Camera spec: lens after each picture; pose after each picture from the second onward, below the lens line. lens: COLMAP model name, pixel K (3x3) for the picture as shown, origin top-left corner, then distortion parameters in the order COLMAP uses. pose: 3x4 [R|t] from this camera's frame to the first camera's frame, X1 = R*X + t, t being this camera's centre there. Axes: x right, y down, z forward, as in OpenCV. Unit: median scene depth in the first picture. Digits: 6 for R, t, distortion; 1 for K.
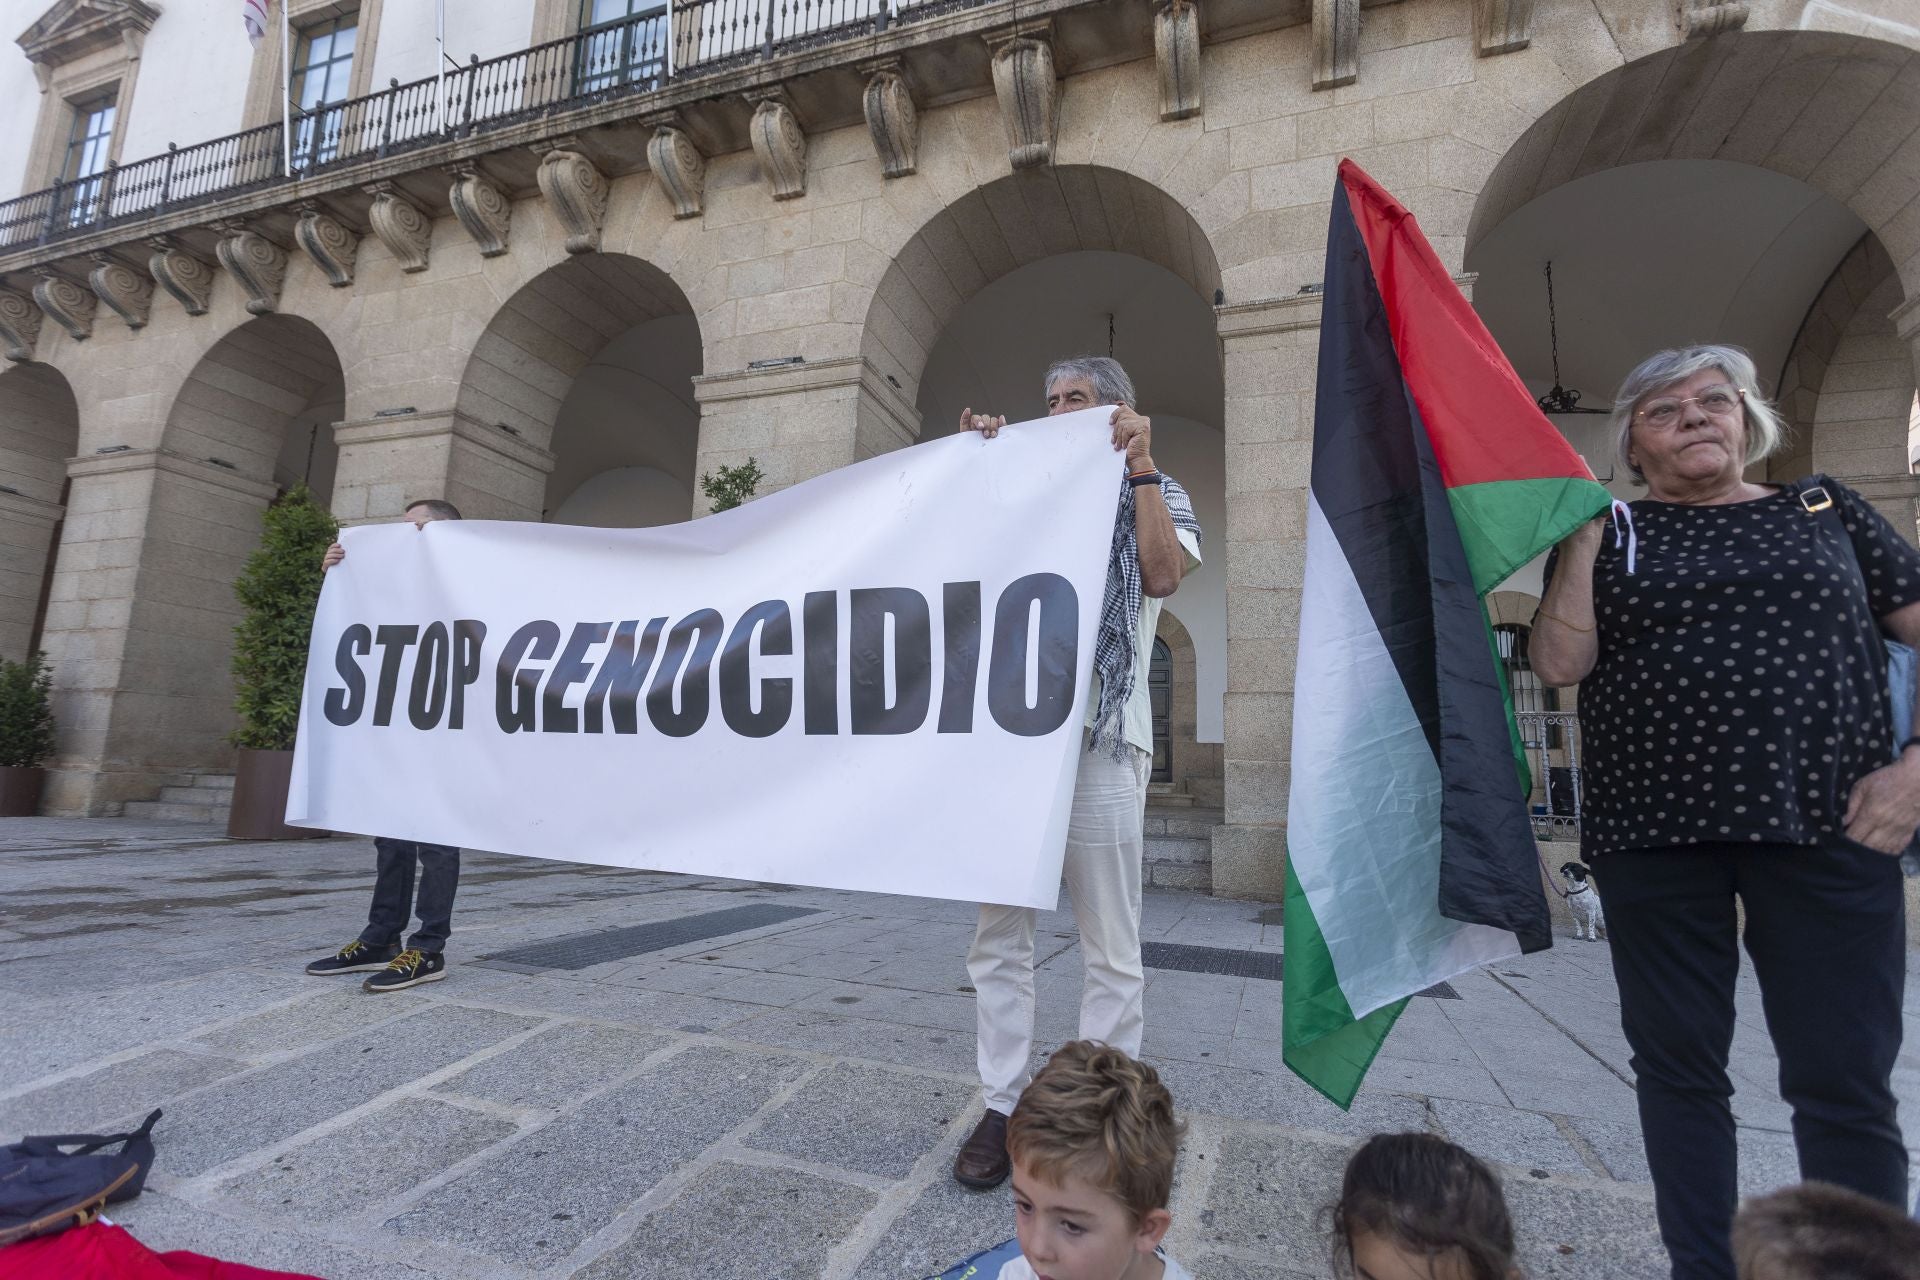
lens RADIAL K [[916.5, 0, 957.3], [0, 916.5, 643.4], [0, 0, 1]] dist [0.013567, -0.000355]
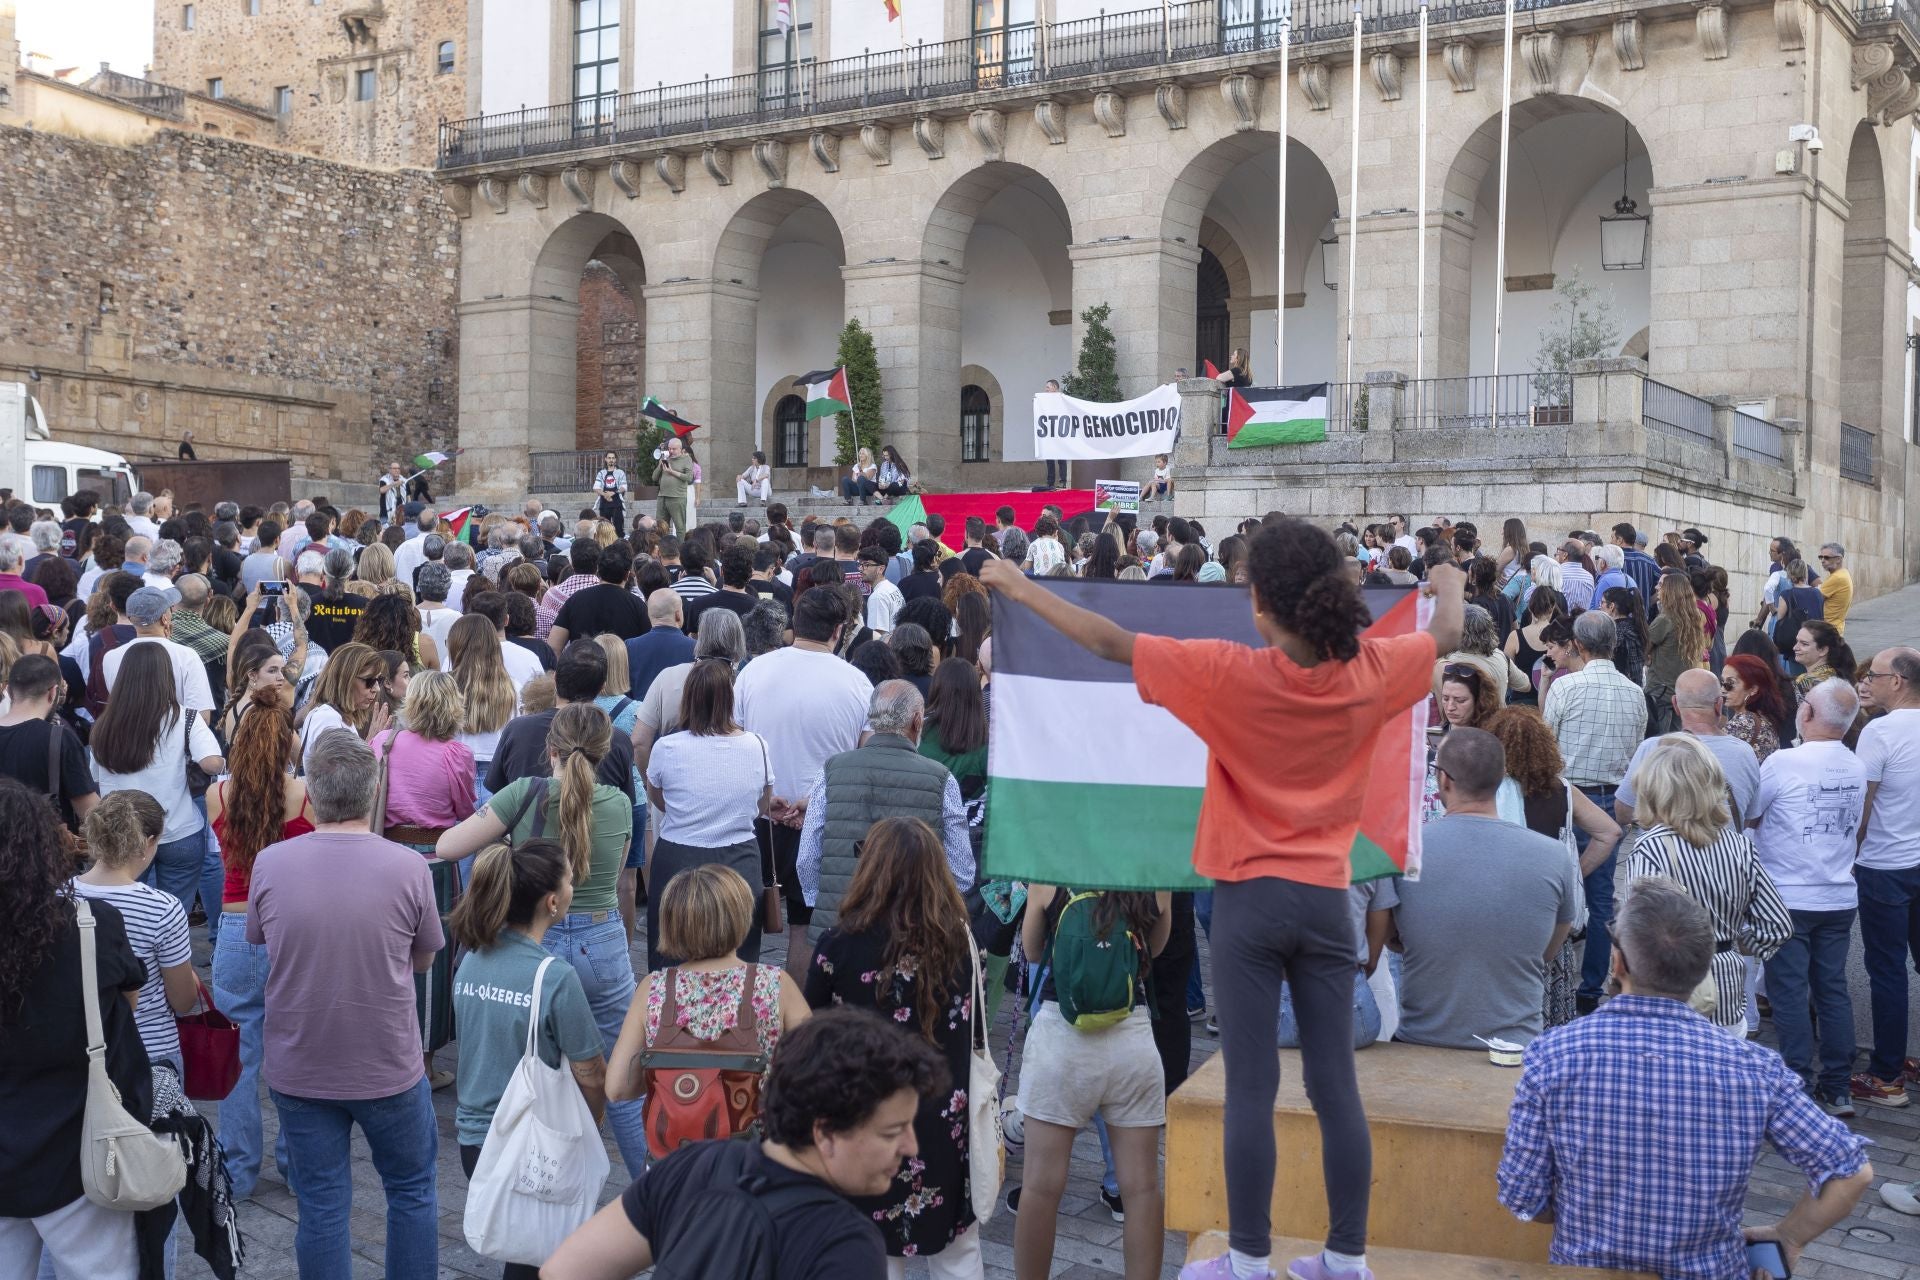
lens RADIAL K [[2049.9, 0, 959.0], [0, 2049.9, 640.3], [0, 0, 1]] dist [0.005397, 0.000000]
pose [[0.968182, -0.020313, -0.249422, 0.481550], [0.062789, 0.984535, 0.163548, -0.201891], [0.242242, -0.174005, 0.954485, -2.966242]]
